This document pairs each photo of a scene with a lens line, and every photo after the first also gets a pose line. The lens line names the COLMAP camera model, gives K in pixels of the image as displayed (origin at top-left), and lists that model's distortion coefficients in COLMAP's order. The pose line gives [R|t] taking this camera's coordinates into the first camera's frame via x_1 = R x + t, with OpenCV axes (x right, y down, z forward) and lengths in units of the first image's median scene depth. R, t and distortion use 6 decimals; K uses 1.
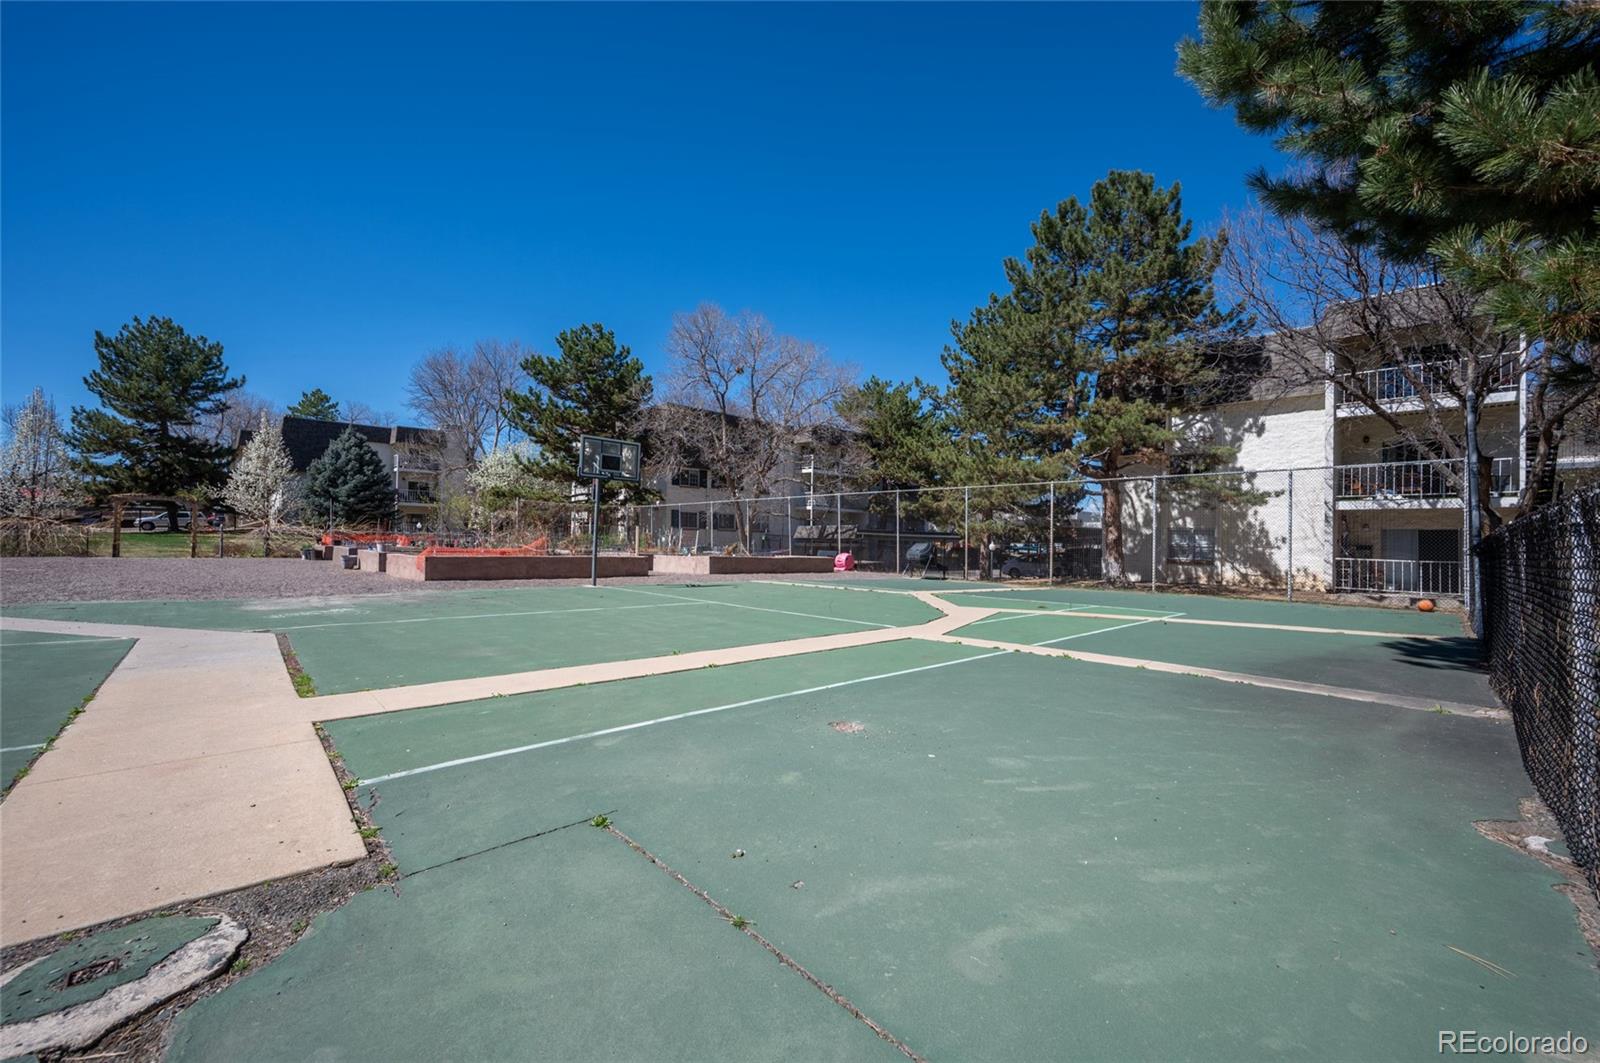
lens RADIAL K [[646.1, 0, 800.0], [0, 646.1, 531.5], [0, 0, 1]] dist [-0.000784, -0.000008]
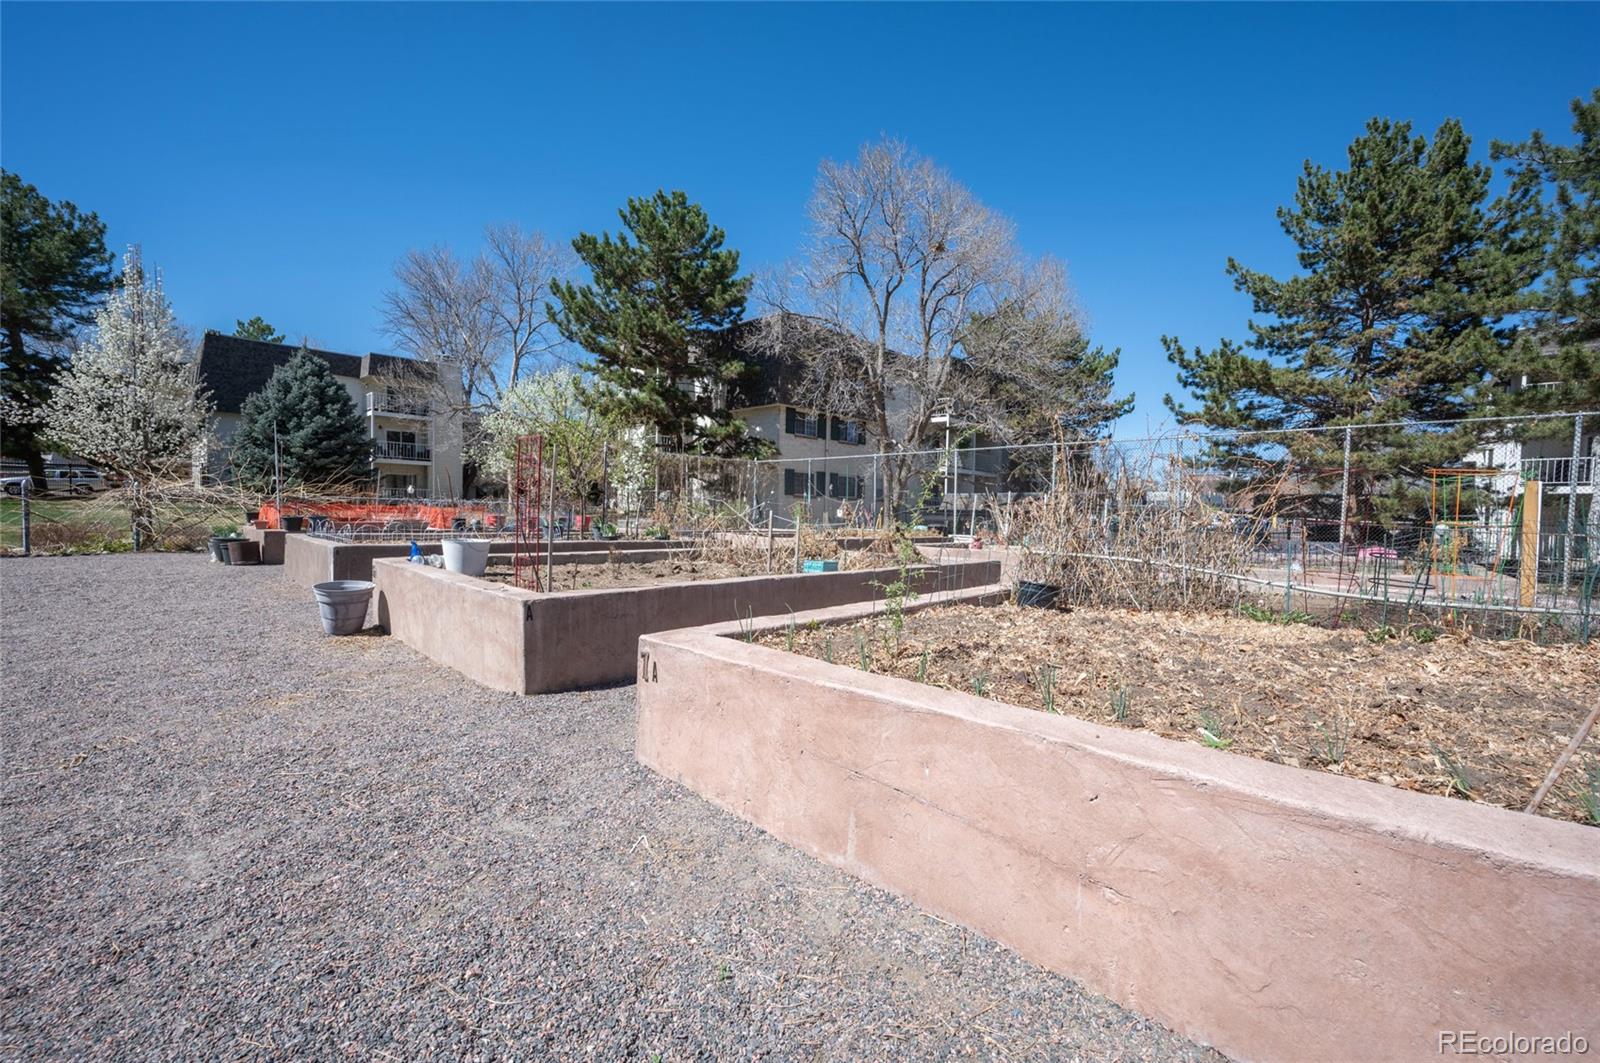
lens RADIAL K [[643.7, 0, 800.0], [0, 643.7, 531.5], [0, 0, 1]] dist [0.001507, 0.000282]
pose [[0.998794, 0.003081, 0.049001, -0.199556], [-0.005461, 0.998808, 0.048508, -0.000110], [-0.048794, -0.048717, 0.997620, 0.276374]]
